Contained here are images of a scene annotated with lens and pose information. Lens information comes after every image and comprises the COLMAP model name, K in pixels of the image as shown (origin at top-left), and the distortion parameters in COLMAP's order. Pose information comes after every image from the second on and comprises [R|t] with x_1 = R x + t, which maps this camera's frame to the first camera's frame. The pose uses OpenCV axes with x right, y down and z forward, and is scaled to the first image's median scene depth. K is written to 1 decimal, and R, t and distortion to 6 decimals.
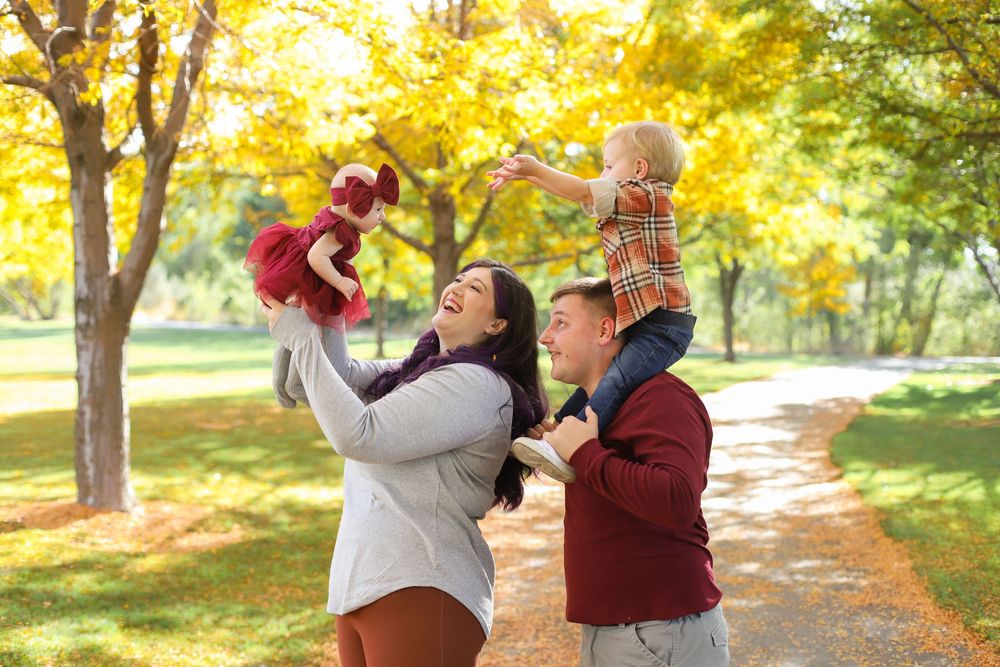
lens RADIAL K [[1460.4, 0, 500.0], [0, 1460.4, 333.5], [0, 0, 1]] dist [-0.153925, 0.162223]
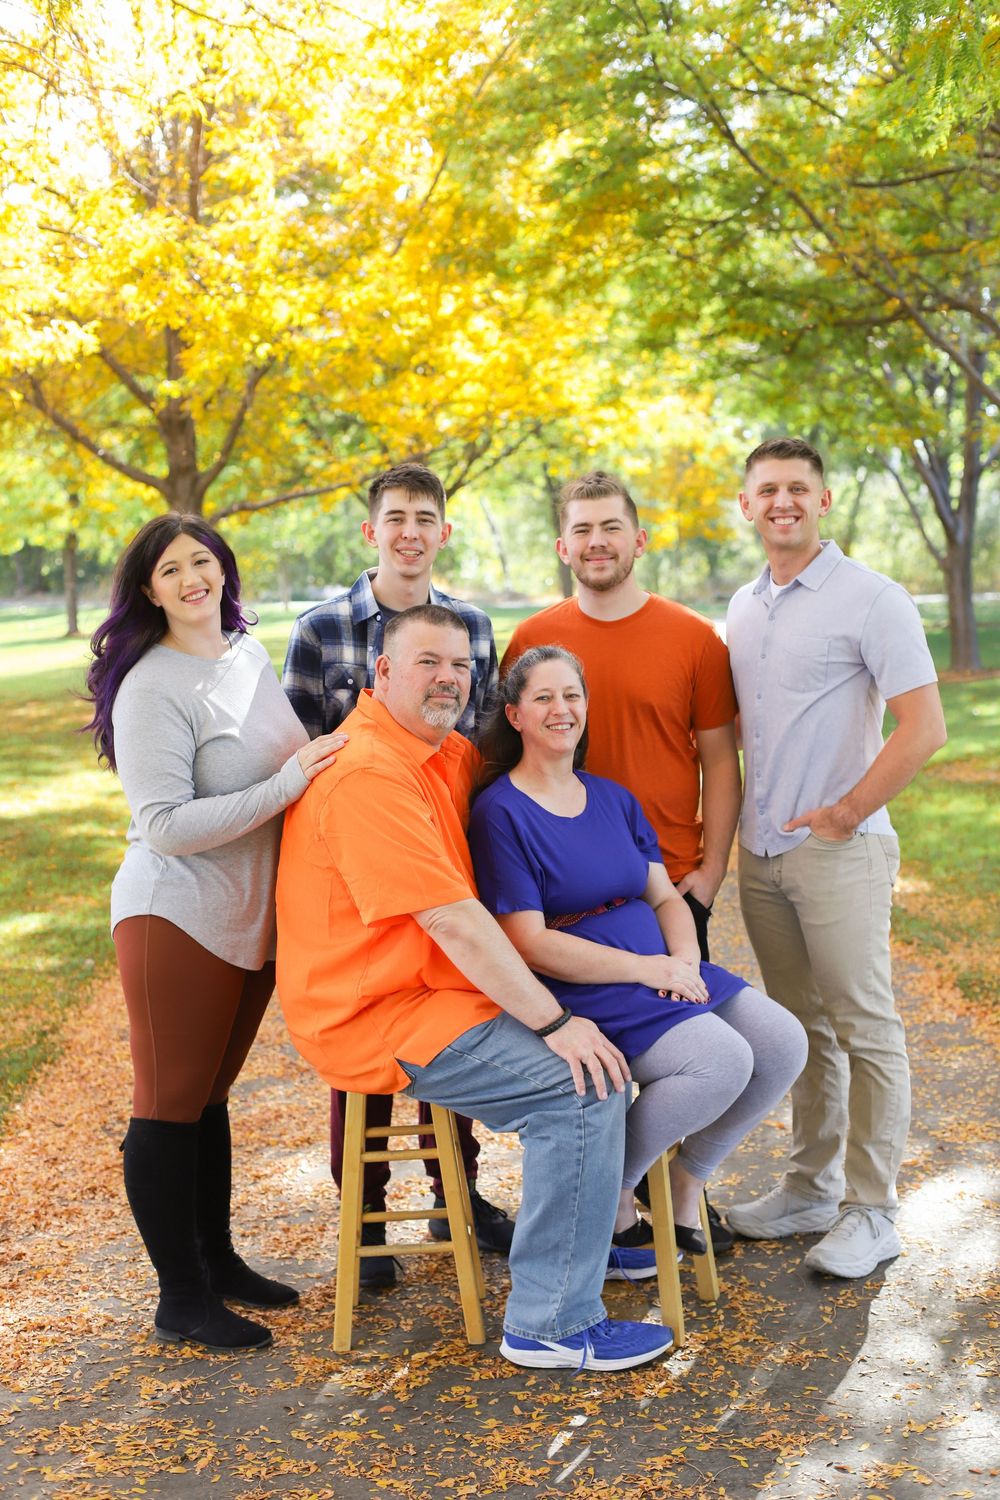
lens RADIAL K [[2204.1, 0, 500.0], [0, 2204.1, 750.0], [0, 0, 1]] dist [-0.128067, 0.085687]
pose [[0.991112, -0.054590, 0.121310, -0.025087], [0.045458, 0.996009, 0.076809, -0.001365], [-0.125019, -0.070612, 0.989638, -0.167571]]
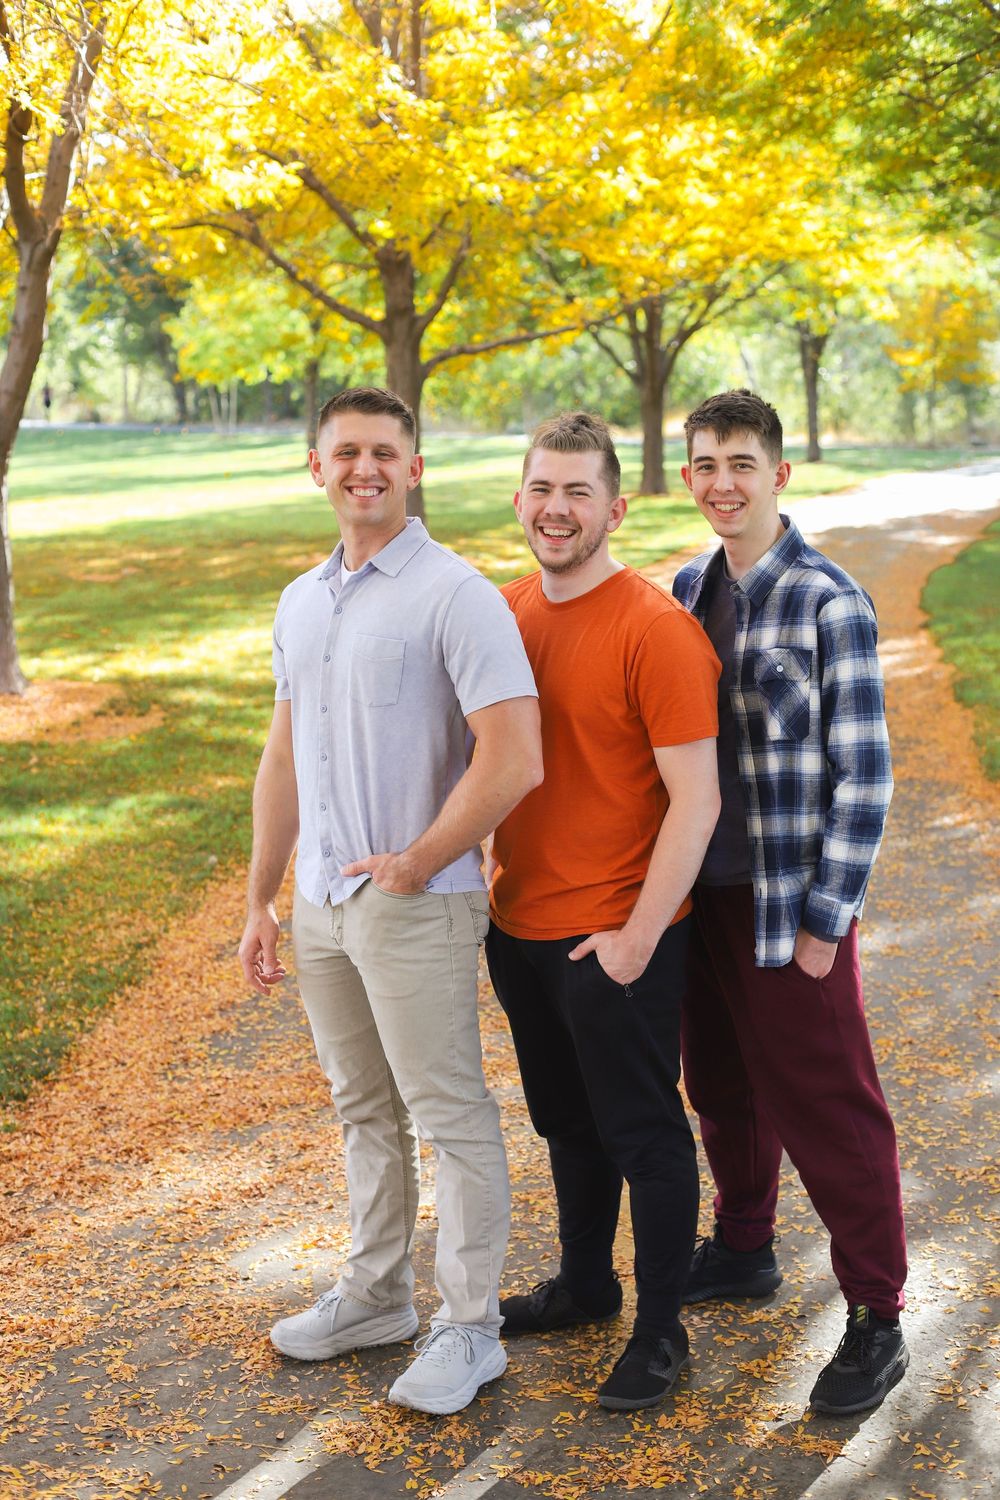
lens RADIAL K [[2200.4, 0, 500.0], [0, 2200.4, 750.0], [0, 0, 1]] dist [-0.122354, 0.055620]
pose [[0.999698, -0.024550, 0.001286, 0.005597], [0.024073, 0.988209, 0.151208, -0.014933], [-0.004983, -0.151131, 0.988501, -0.132857]]
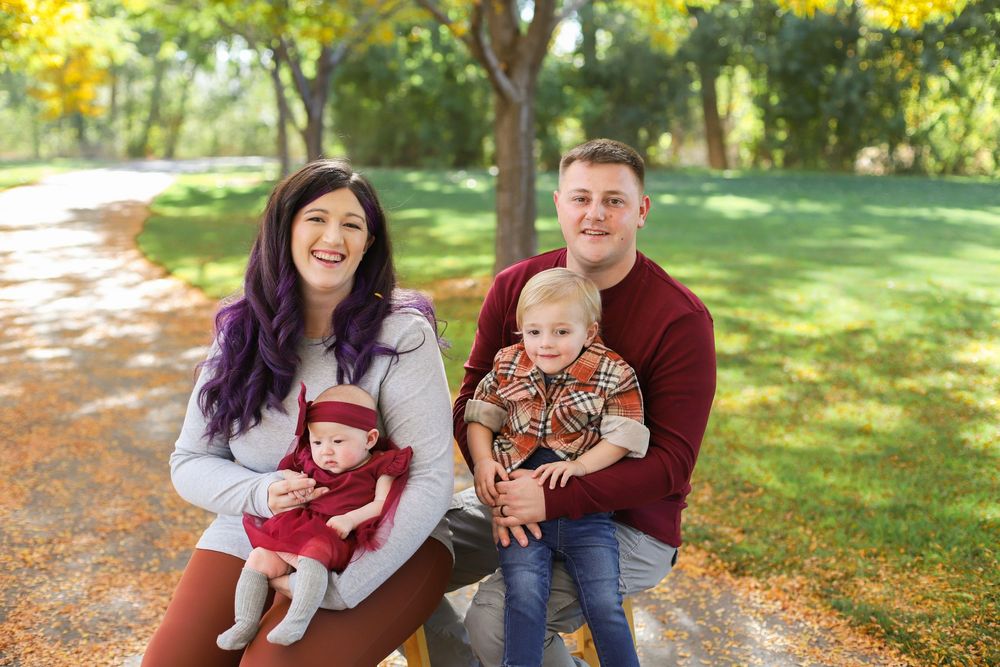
lens RADIAL K [[1460.4, 0, 500.0], [0, 1460.4, 333.5], [0, 0, 1]] dist [-0.153925, 0.162223]
pose [[0.866317, -0.072536, 0.494200, -0.058753], [0.005624, 0.990753, 0.135558, 0.002902], [-0.499463, -0.114657, 0.858714, -0.000469]]
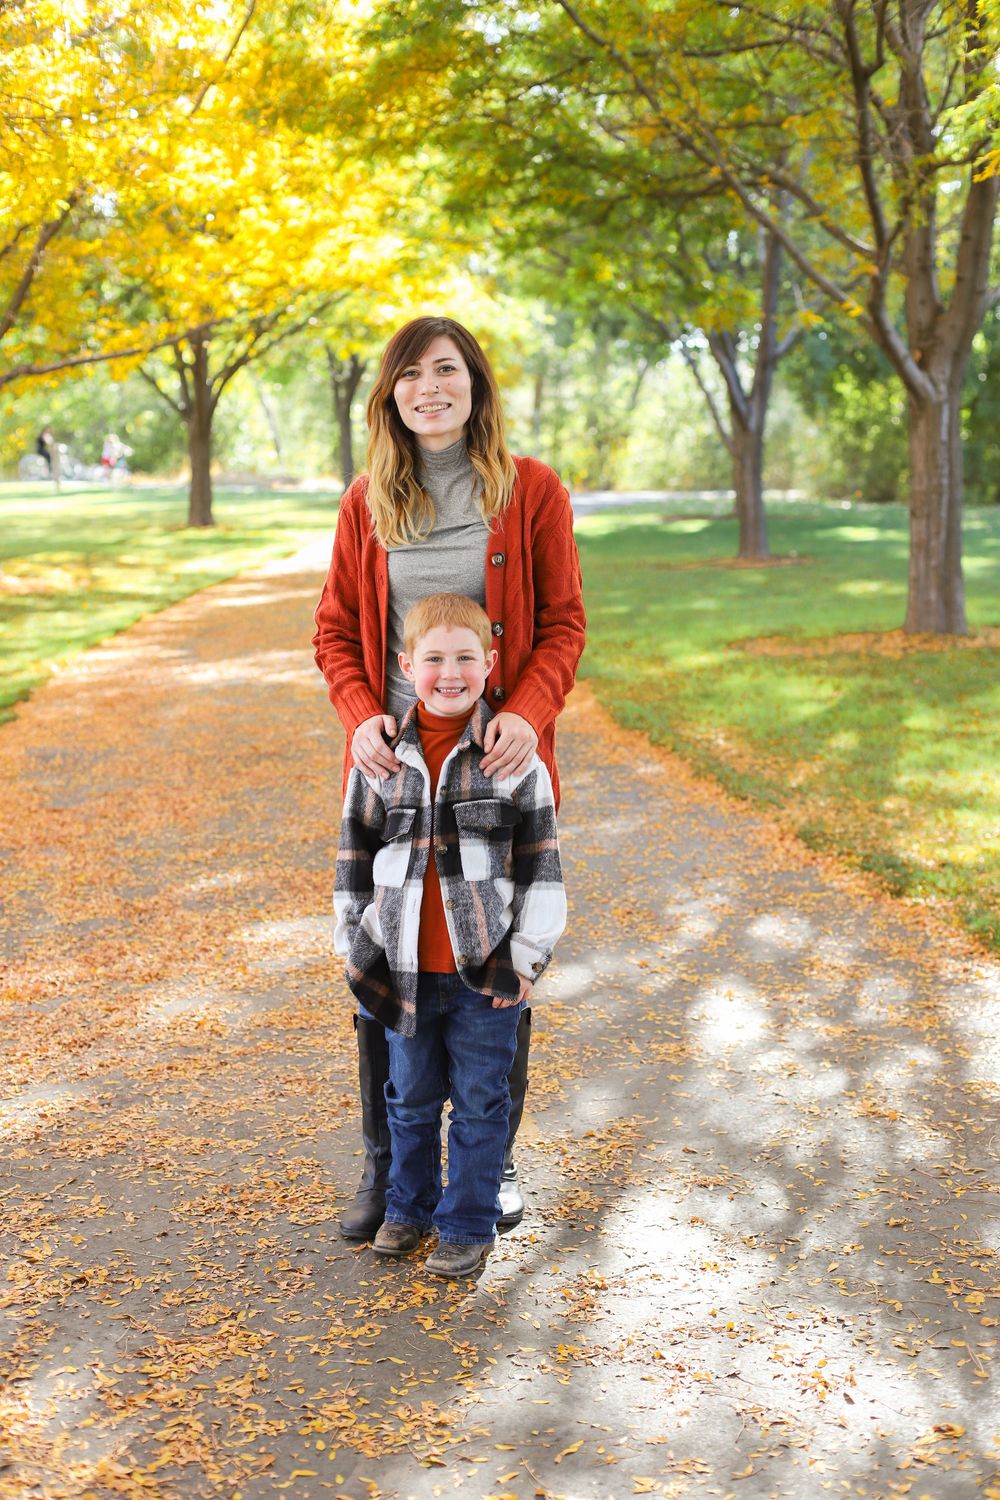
lens RADIAL K [[2200.4, 0, 500.0], [0, 2200.4, 750.0], [0, 0, 1]] dist [-0.122354, 0.055620]
pose [[0.973136, -0.043860, 0.226016, -0.040589], [0.015138, 0.991751, 0.127279, 0.010369], [-0.229734, -0.120438, 0.965773, -0.153988]]
